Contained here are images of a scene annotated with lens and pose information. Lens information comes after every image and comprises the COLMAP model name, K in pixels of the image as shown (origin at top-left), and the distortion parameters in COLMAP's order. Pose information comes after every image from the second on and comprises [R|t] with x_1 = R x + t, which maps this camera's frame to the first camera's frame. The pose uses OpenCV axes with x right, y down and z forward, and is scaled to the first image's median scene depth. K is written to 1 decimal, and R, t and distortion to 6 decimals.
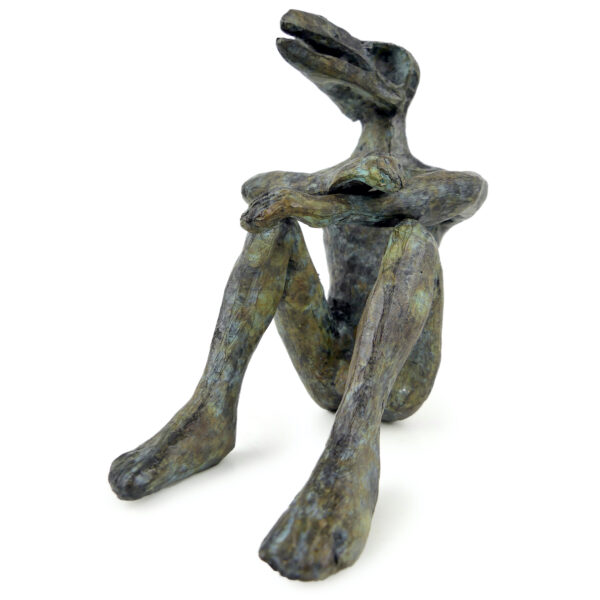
lens RADIAL K [[469.6, 0, 301.1], [0, 469.6, 311.3], [0, 0, 1]] dist [-0.003534, -0.052605]
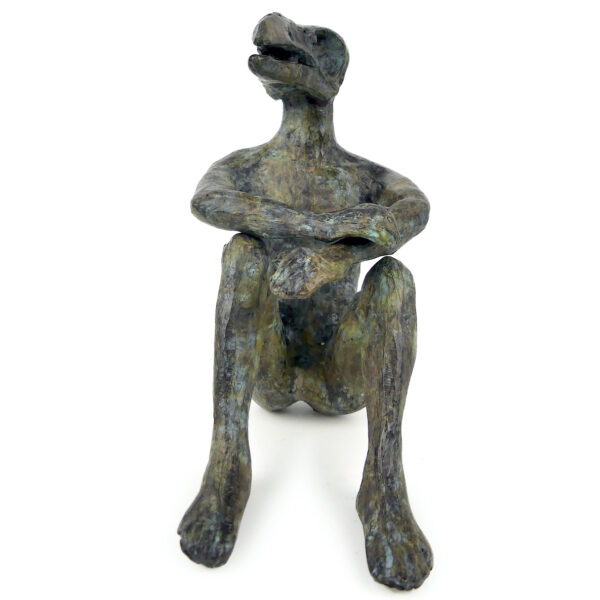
lens RADIAL K [[628.1, 0, 300.0], [0, 628.1, 300.0], [0, 0, 1]] dist [-0.006087, -0.011889]
pose [[0.890213, -0.117427, 0.440150, -0.495237], [0.025145, 0.977399, 0.209903, -0.328930], [-0.454851, -0.175791, 0.873045, -0.170367]]
